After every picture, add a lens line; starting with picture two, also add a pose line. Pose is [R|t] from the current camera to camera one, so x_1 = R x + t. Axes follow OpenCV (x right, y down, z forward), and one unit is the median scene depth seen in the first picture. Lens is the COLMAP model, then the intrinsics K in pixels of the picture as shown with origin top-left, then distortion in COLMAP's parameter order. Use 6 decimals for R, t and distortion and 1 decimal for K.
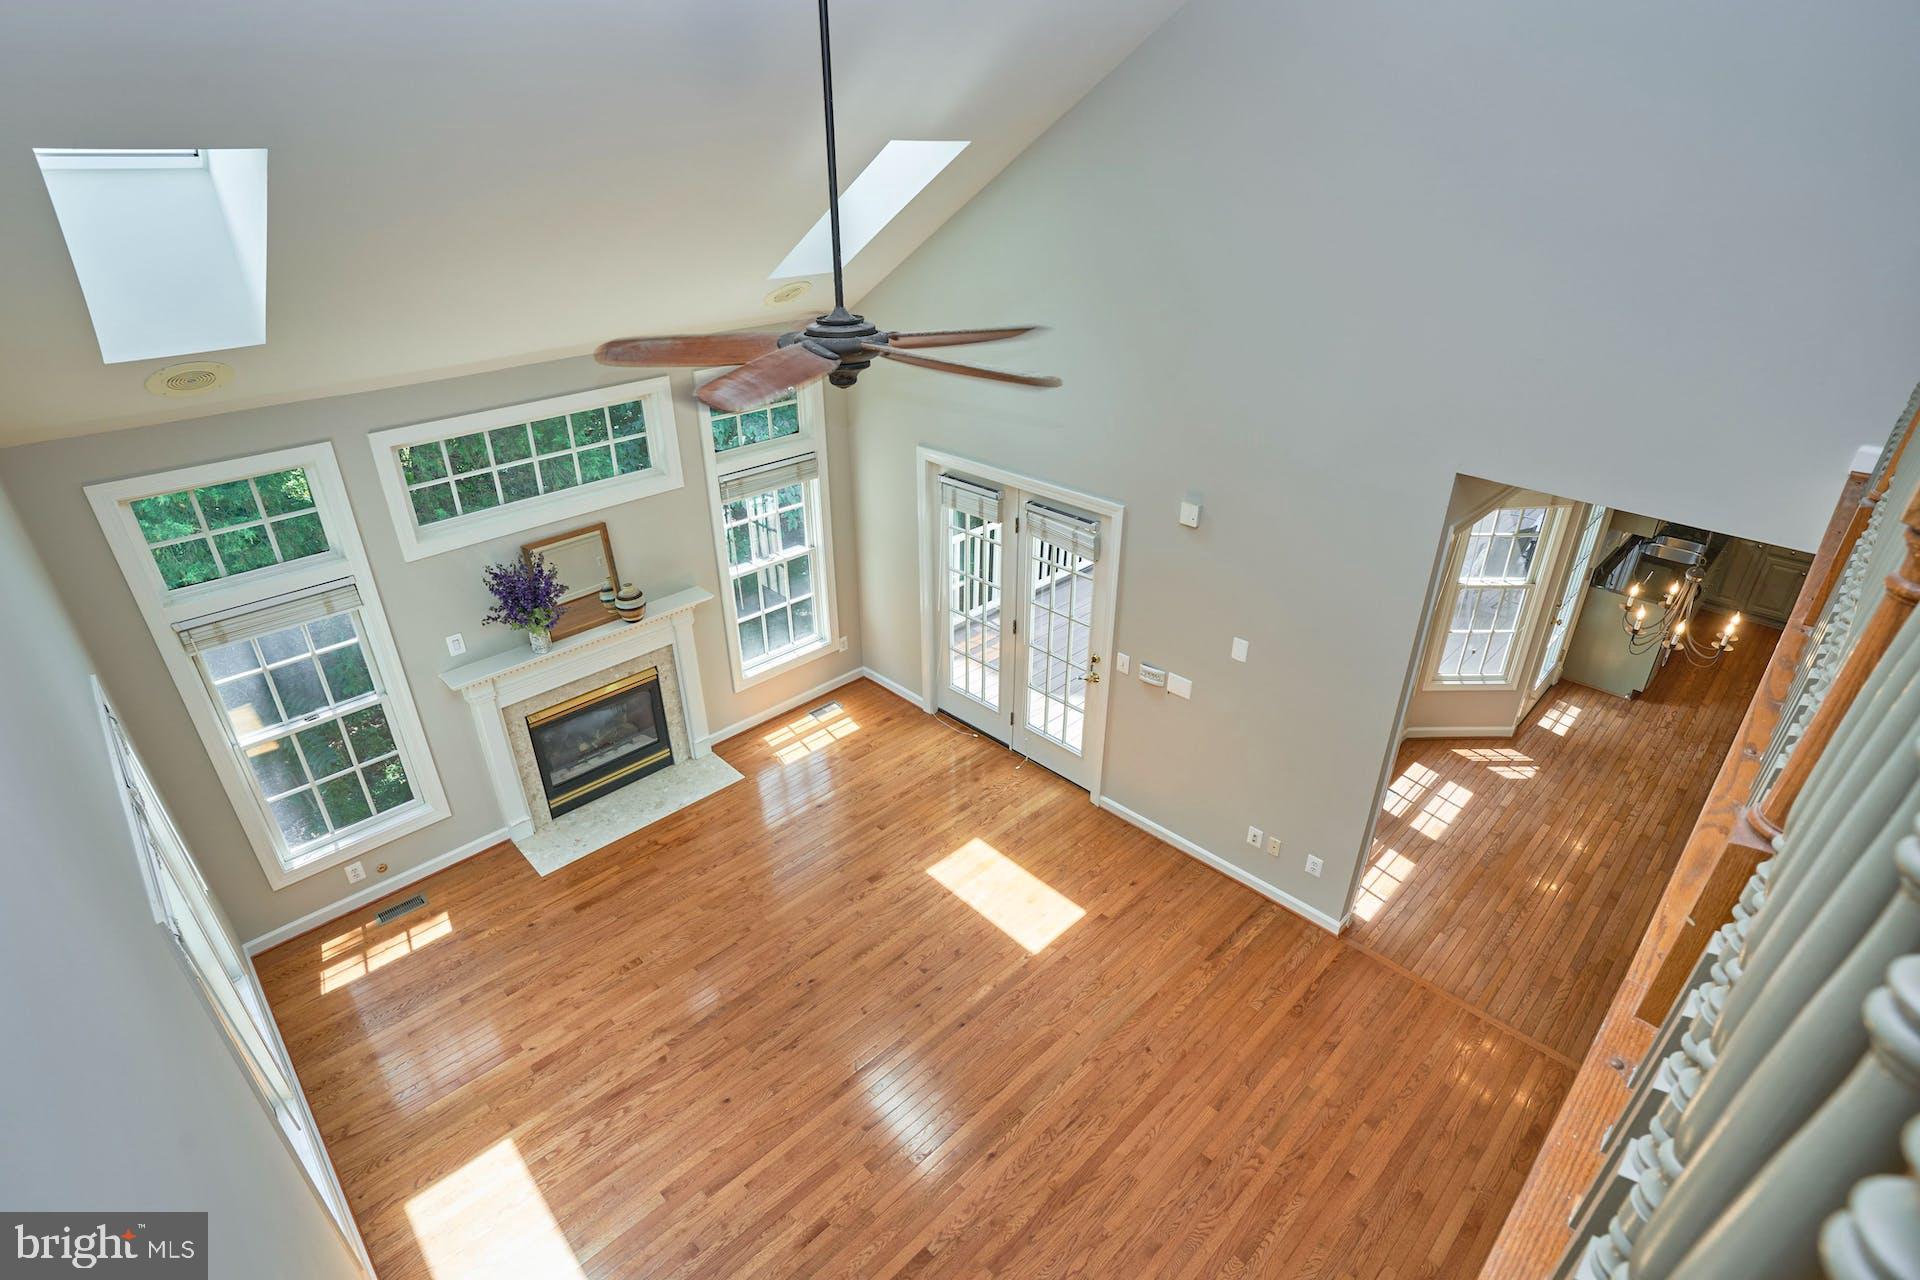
lens RADIAL K [[943.9, 0, 945.8], [0, 943.9, 649.5], [0, 0, 1]] dist [-0.063473, 0.024977]
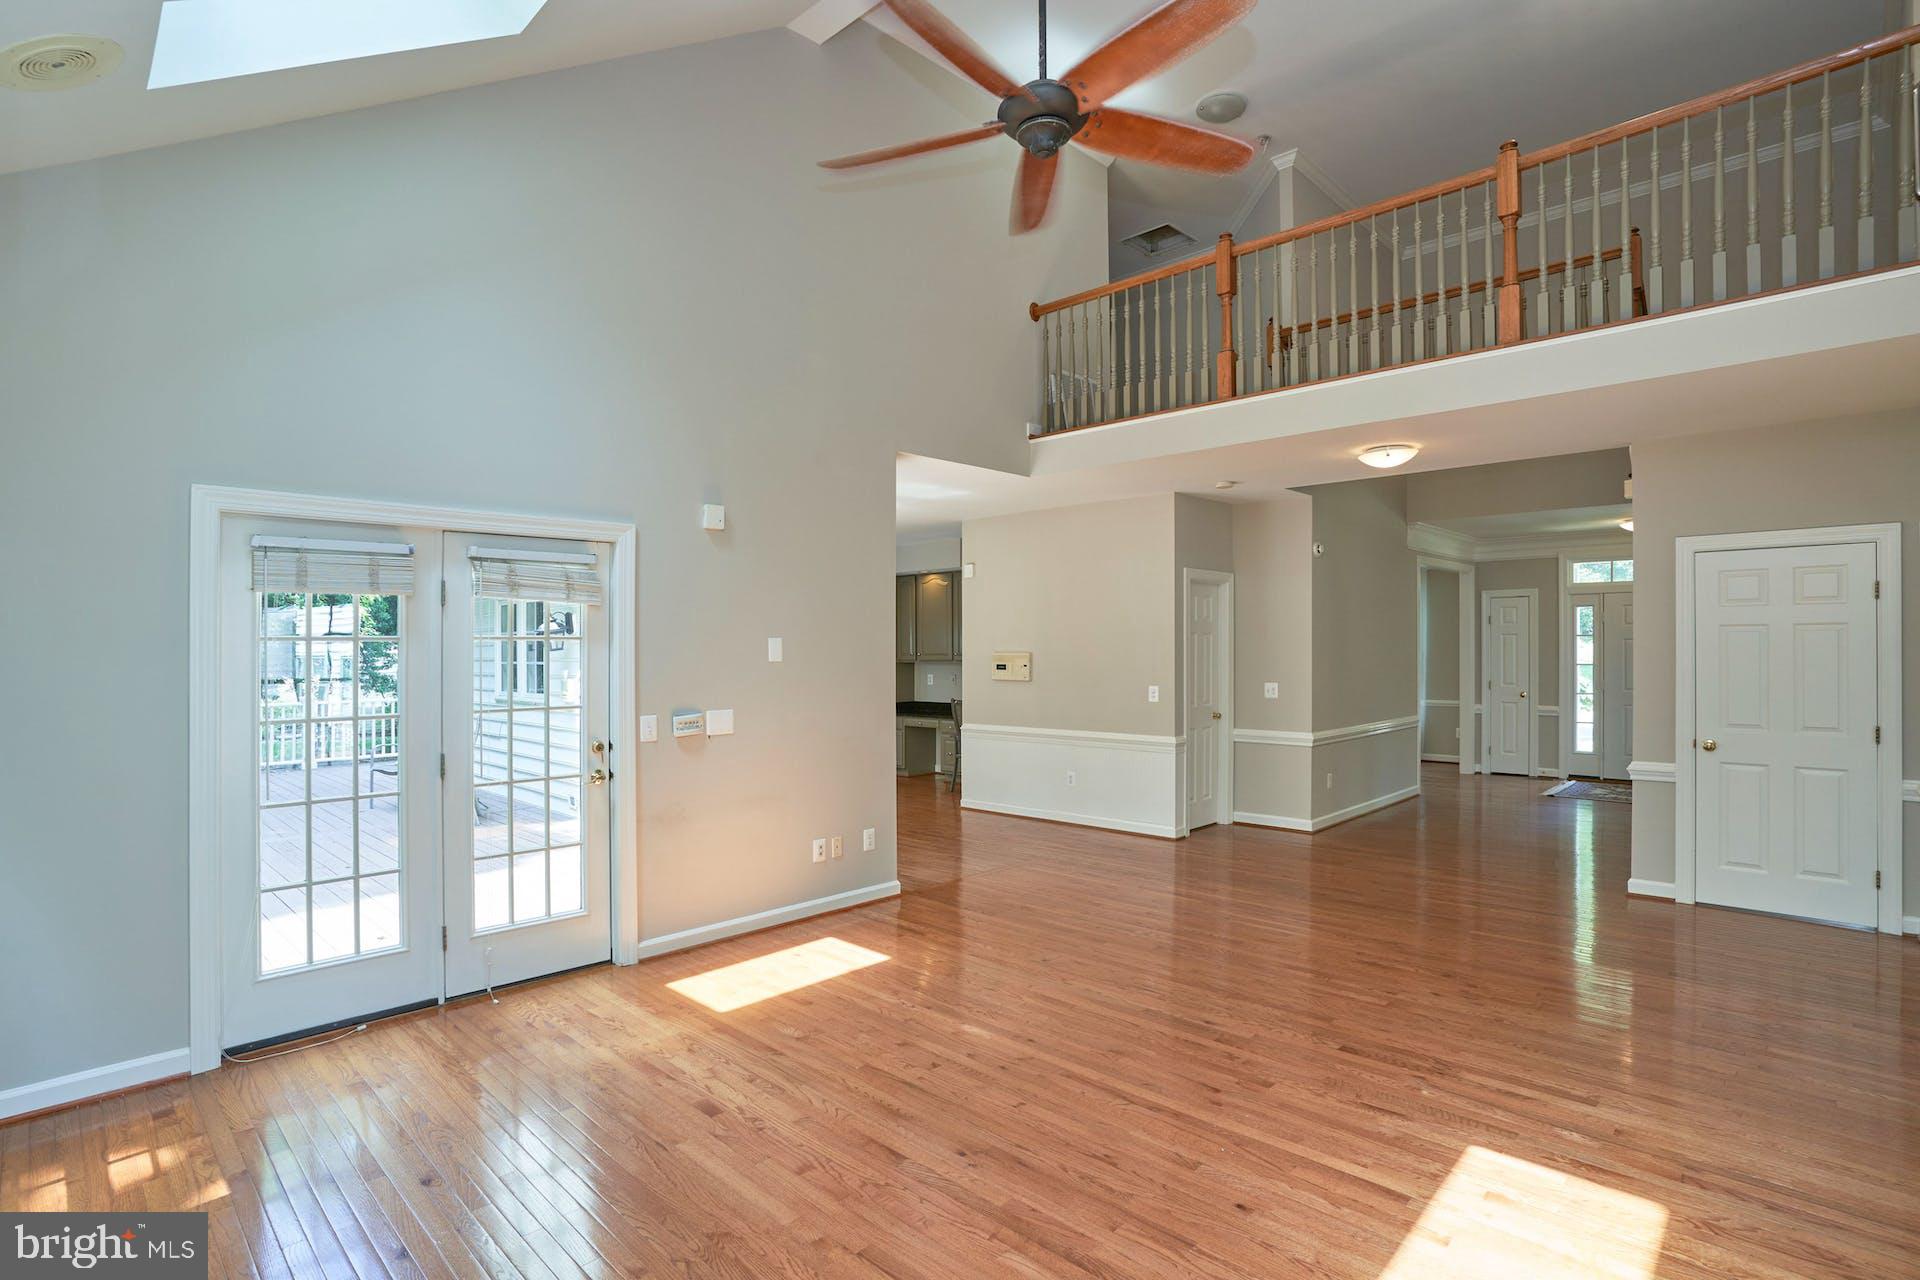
lens RADIAL K [[943.9, 0, 945.8], [0, 943.9, 649.5], [0, 0, 1]] dist [-0.063473, 0.024977]
pose [[-0.018913, 0.004231, 0.999812, -0.615386], [0.483401, 0.875382, 0.005439, 0.073387], [-0.875195, 0.483413, -0.018602, 0.771159]]
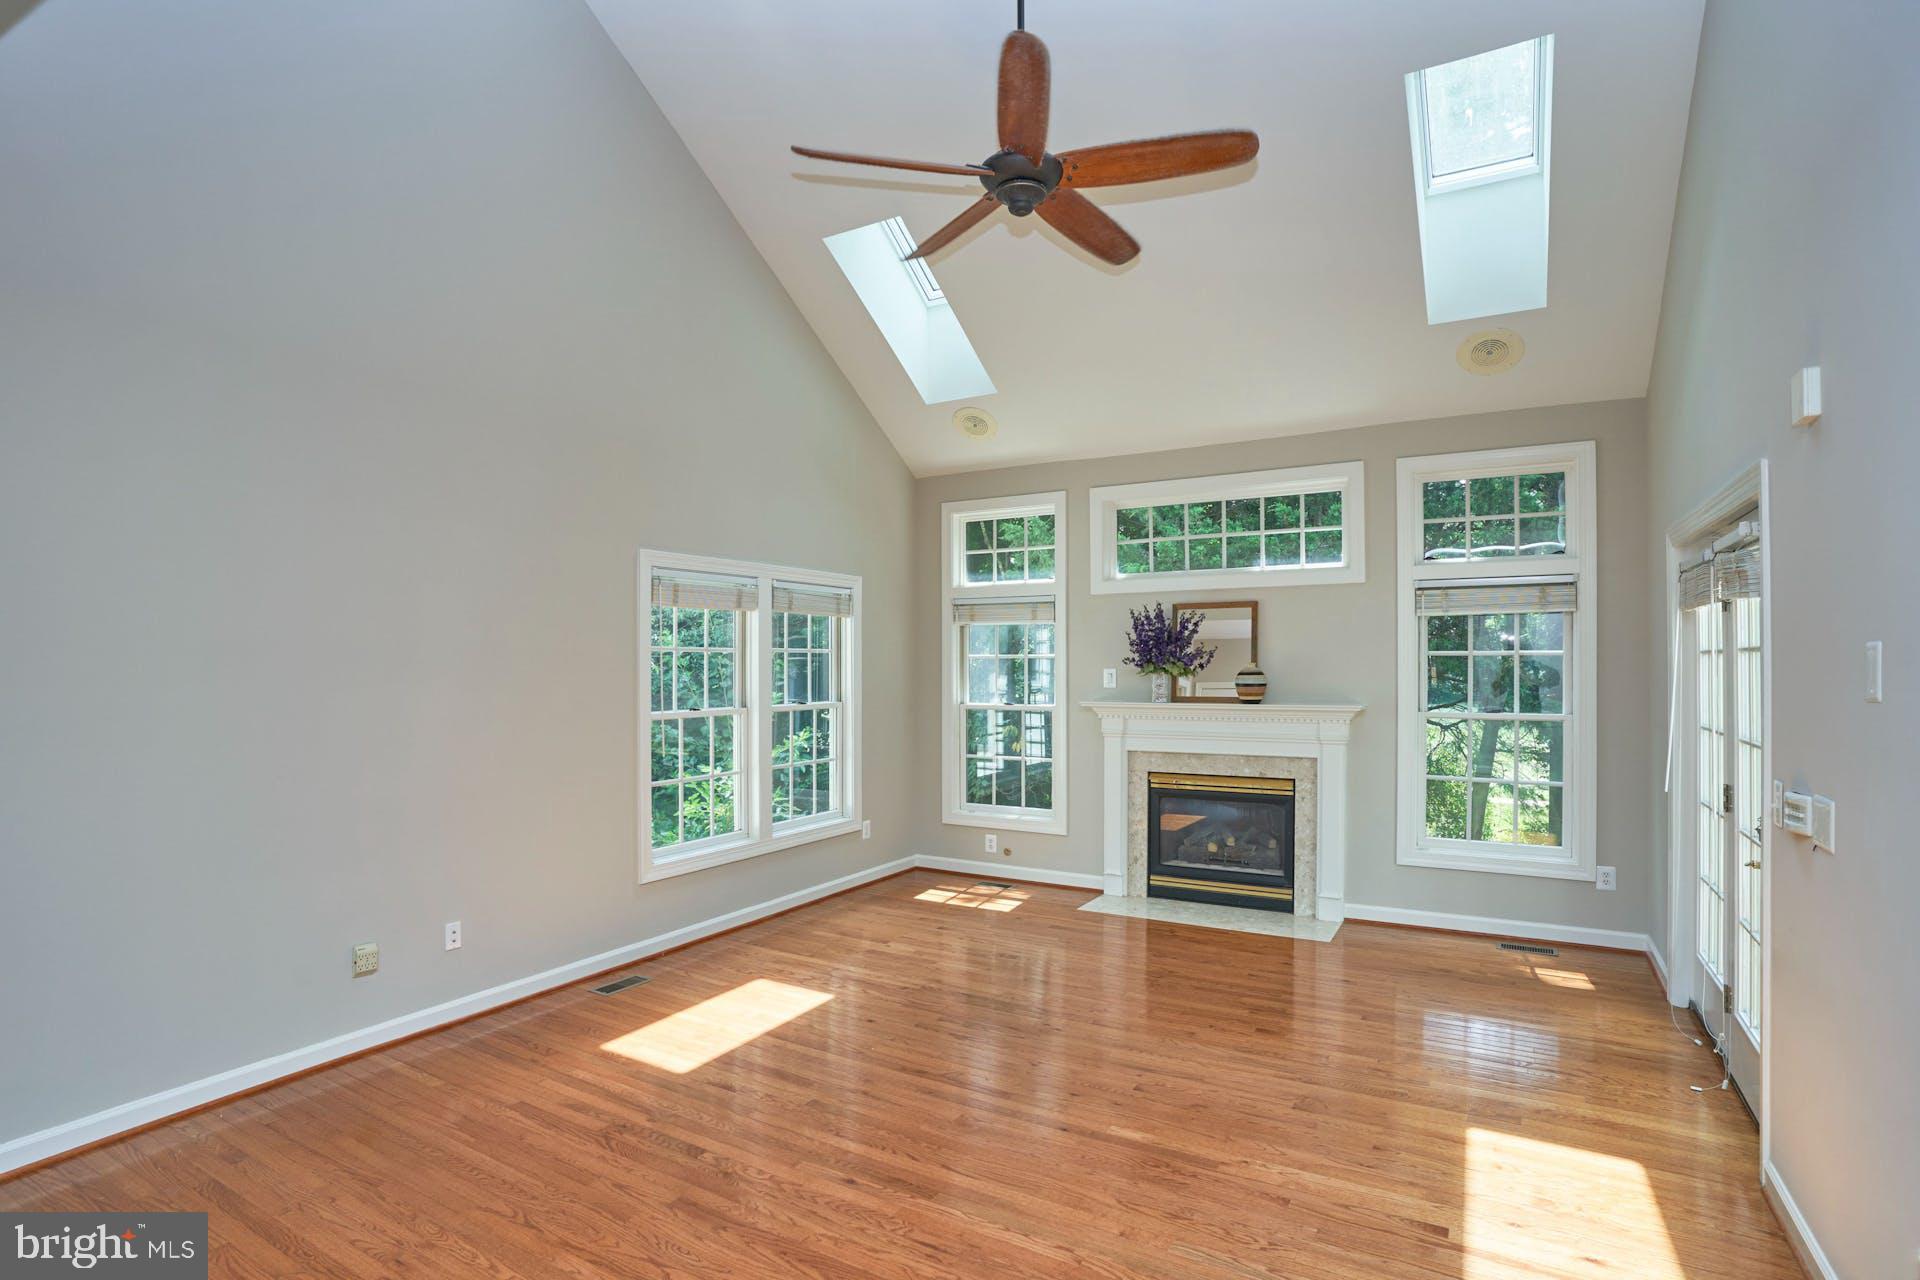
lens RADIAL K [[943.9, 0, 945.8], [0, 943.9, 649.5], [0, 0, 1]] dist [-0.063473, 0.024977]
pose [[0.255486, -0.003830, -0.966805, 0.510641], [-0.459260, 0.879485, -0.124848, 0.190702], [0.850769, 0.475911, 0.222937, 0.528999]]
